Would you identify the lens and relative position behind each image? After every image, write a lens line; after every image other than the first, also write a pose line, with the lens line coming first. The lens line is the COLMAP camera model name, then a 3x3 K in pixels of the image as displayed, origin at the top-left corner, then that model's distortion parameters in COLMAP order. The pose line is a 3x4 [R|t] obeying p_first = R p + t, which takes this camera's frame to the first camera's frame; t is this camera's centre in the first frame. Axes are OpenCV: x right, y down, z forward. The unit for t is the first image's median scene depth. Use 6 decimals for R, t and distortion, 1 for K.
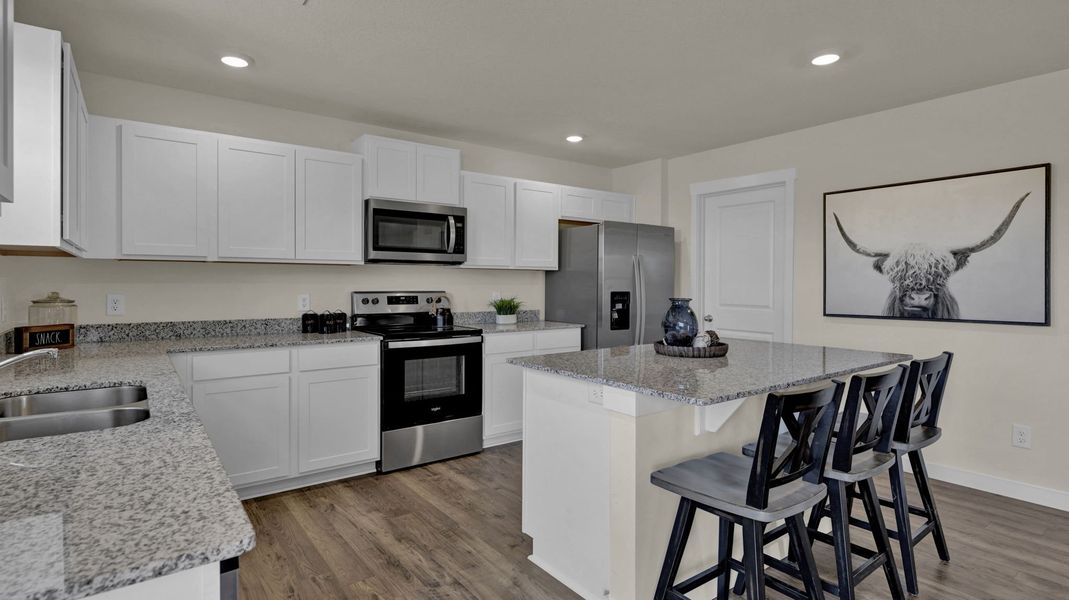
lens RADIAL K [[541.1, 0, 531.9], [0, 541.1, 281.6], [0, 0, 1]] dist [0.000159, 0.000098]
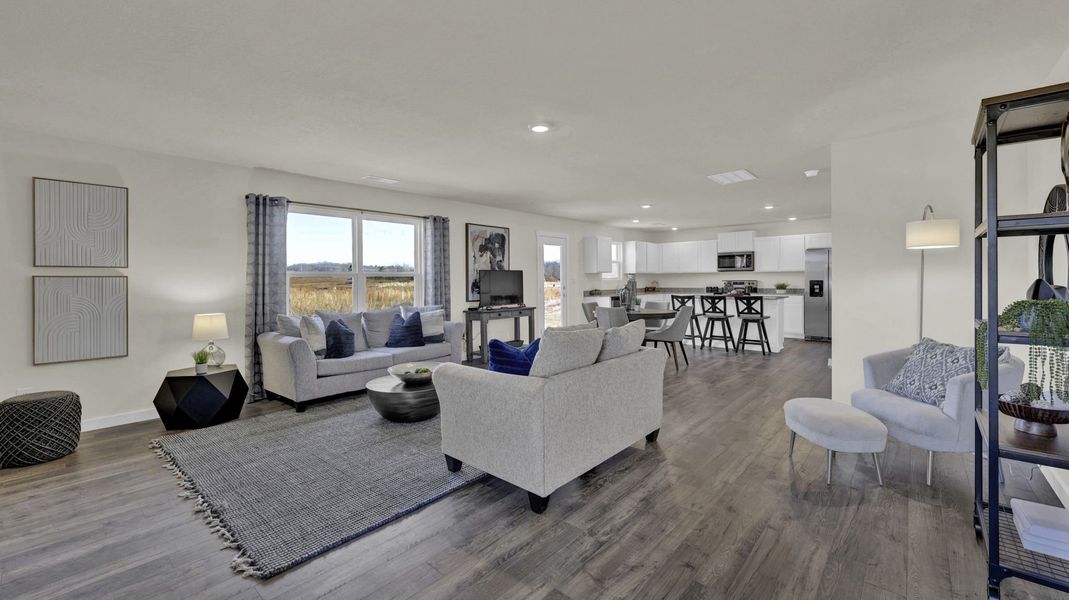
lens RADIAL K [[435.6, 0, 531.0], [0, 435.6, 278.3], [0, 0, 1]] dist [-0.000515, -0.000099]
pose [[0.204693, -0.008494, -0.978789, 2.089079], [0.012109, 0.999908, -0.006145, 0.008056], [0.978751, -0.010594, 0.204776, -0.685568]]
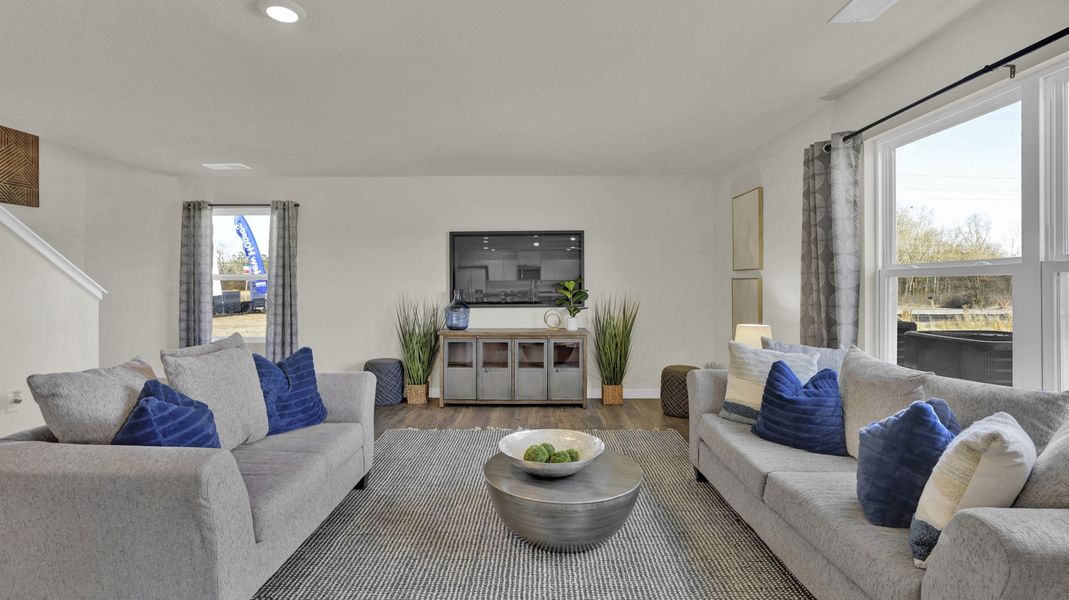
lens RADIAL K [[485.0, 0, 530.3], [0, 485.0, 281.5], [0, 0, 1]] dist [0.001056, 0.000183]
pose [[-0.789966, -0.001772, 0.613148, 0.622423], [-0.004905, 0.999982, -0.003429, -0.000464], [-0.613131, -0.005717, -0.789960, -0.207910]]
